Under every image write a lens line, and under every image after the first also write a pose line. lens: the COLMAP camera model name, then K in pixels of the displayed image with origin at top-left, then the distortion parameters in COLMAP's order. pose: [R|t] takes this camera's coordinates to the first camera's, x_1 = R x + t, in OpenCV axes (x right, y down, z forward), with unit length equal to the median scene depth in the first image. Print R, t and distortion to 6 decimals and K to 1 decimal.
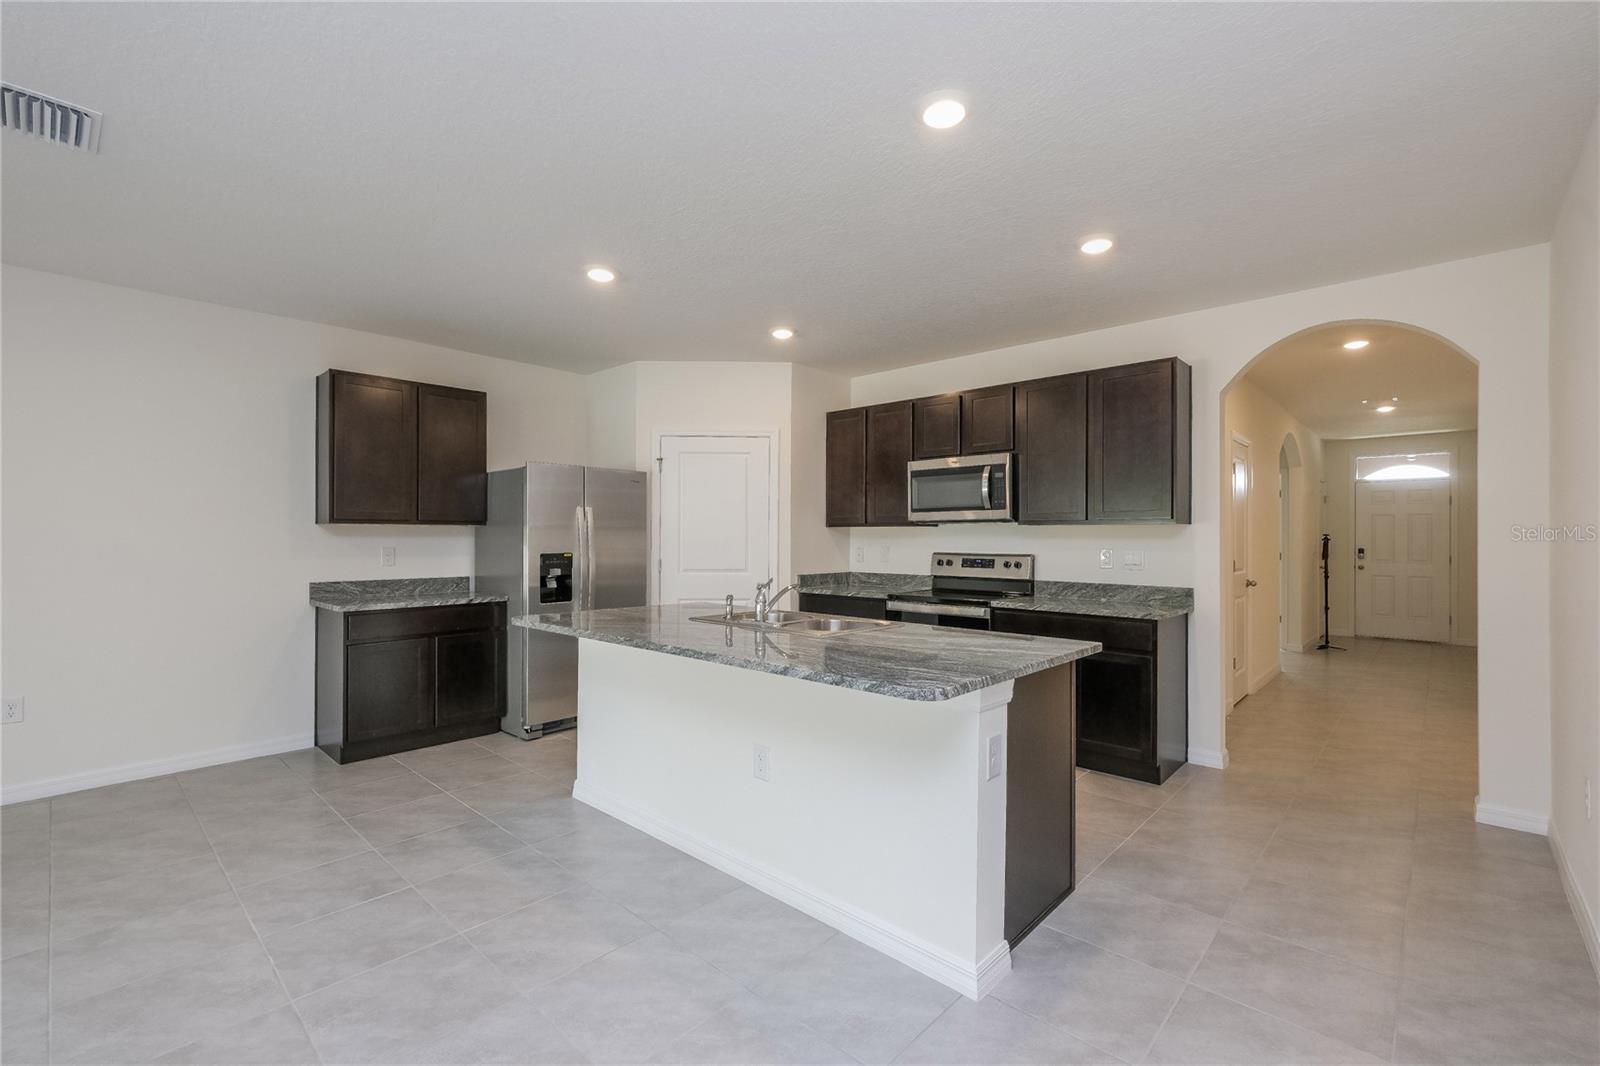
lens RADIAL K [[683.2, 0, 800.0], [0, 683.2, 533.0], [0, 0, 1]] dist [0.002569, -0.000039]
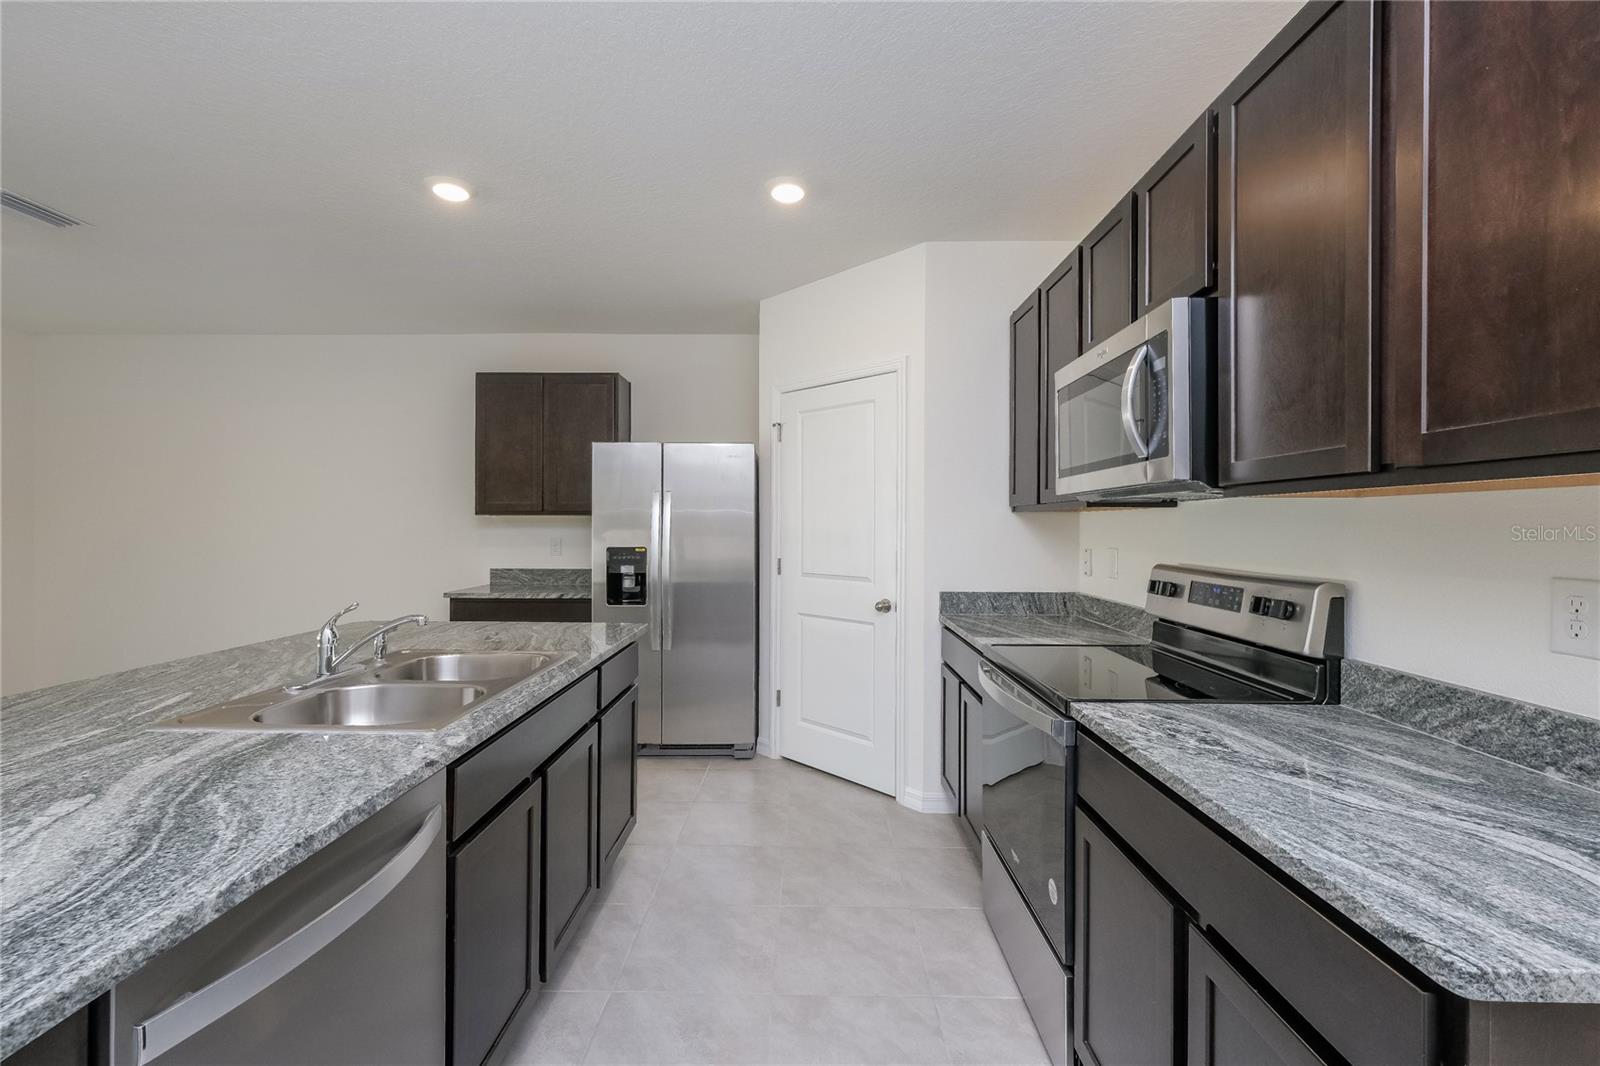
lens RADIAL K [[714.2, 0, 778.7], [0, 714.2, 524.7], [0, 0, 1]] dist [0.000250, -0.000121]
pose [[0.647843, -0.000718, -0.761774, 0.433639], [0.002757, 0.999995, 0.001402, 0.000870], [0.761769, -0.003008, 0.647842, 0.557900]]
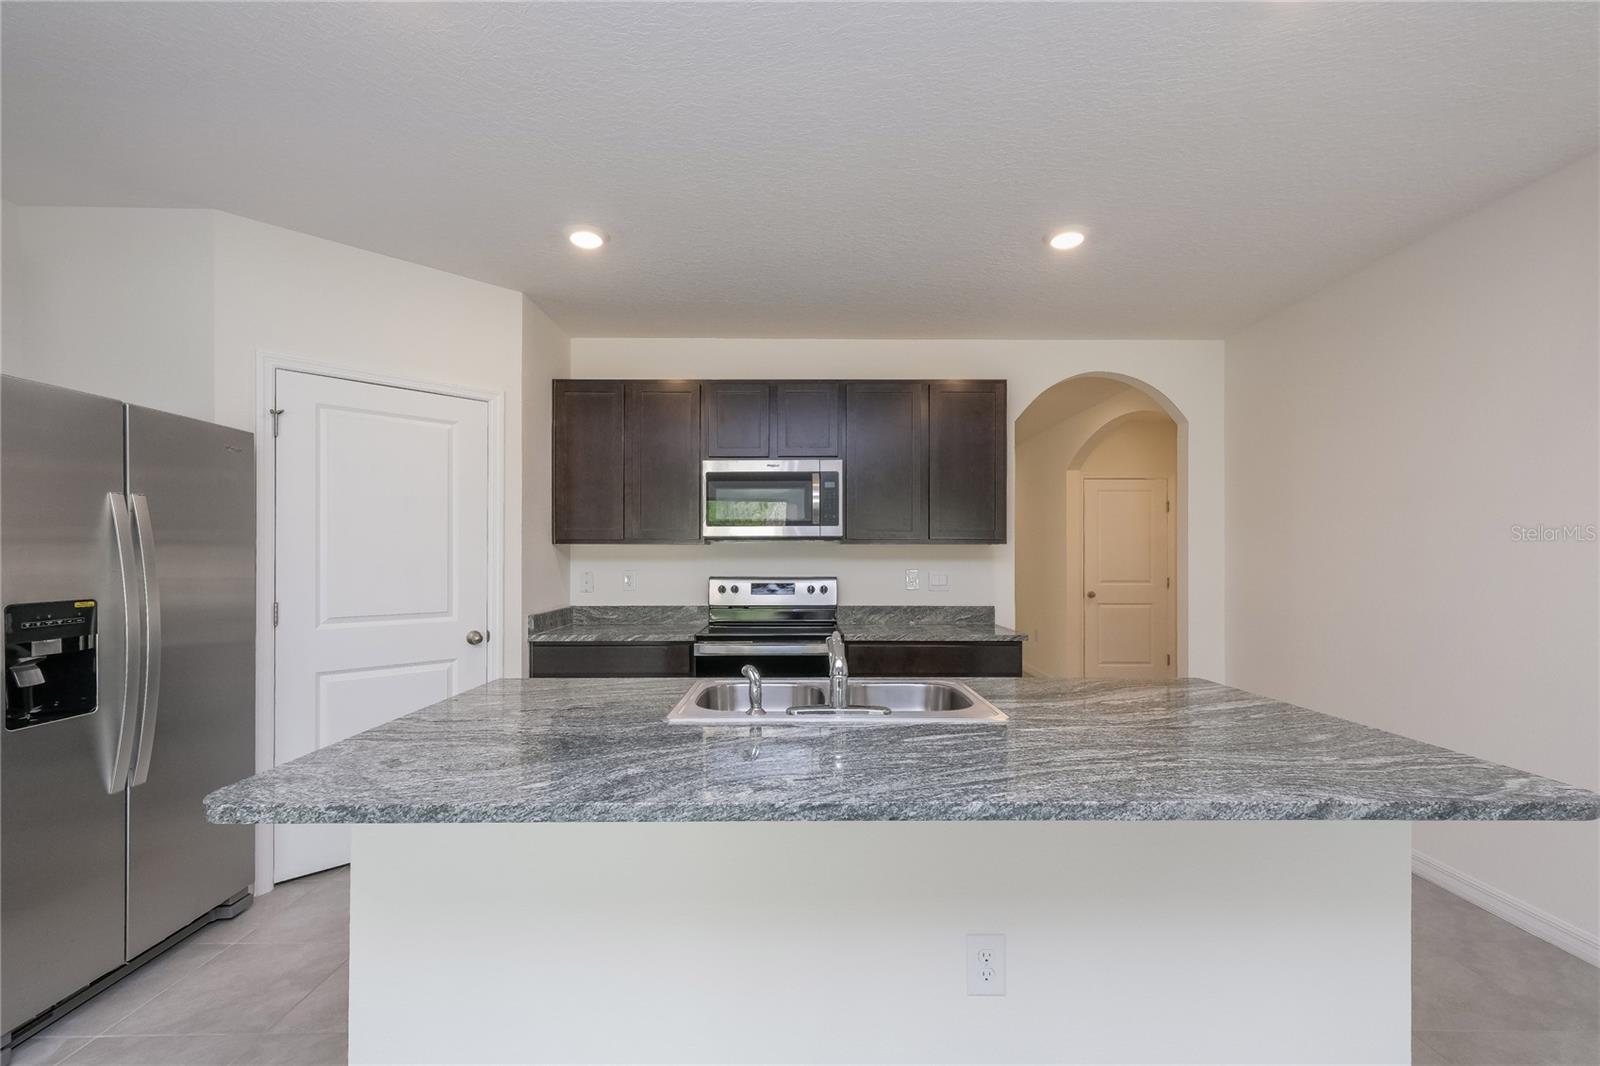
lens RADIAL K [[683.2, 0, 800.0], [0, 683.2, 533.0], [0, 0, 1]] dist [0.002569, -0.000039]
pose [[0.731334, 0.020346, 0.681716, -0.303138], [-0.002202, 0.999620, -0.027473, -0.001098], [-0.682016, 0.018591, 0.731101, 0.382537]]
